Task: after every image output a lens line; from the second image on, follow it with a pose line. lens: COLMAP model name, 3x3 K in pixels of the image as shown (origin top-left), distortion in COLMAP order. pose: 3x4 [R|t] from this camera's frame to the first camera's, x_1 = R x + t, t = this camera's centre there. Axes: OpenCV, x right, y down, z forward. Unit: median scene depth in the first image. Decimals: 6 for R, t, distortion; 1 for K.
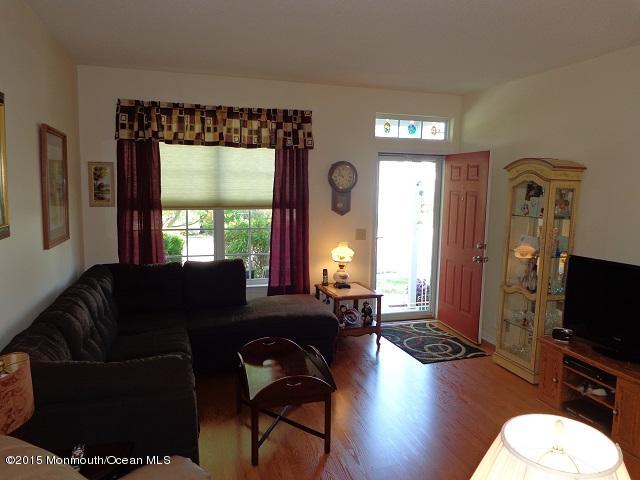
lens RADIAL K [[469.6, 0, 329.5], [0, 469.6, 224.4], [0, 0, 1]] dist [-0.021117, -0.001429]
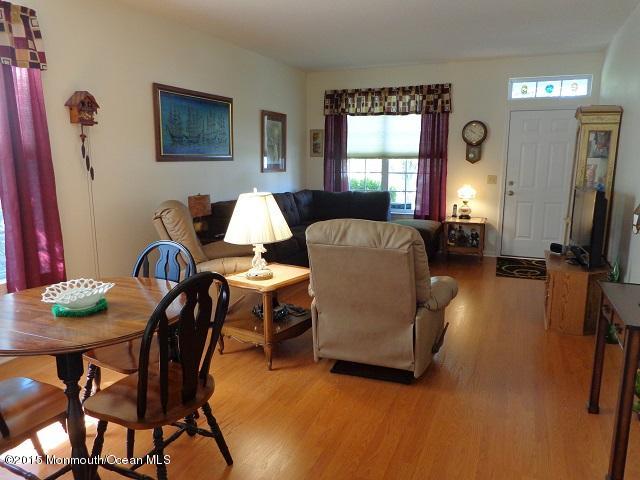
lens RADIAL K [[469.6, 0, 321.4], [0, 469.6, 243.3], [0, 0, 1]] dist [-0.021117, -0.001429]
pose [[0.759168, 0.101843, -0.642878, 0.607449], [-0.046916, 0.993676, 0.102012, 0.093121], [0.649202, -0.047283, 0.759145, -0.272630]]
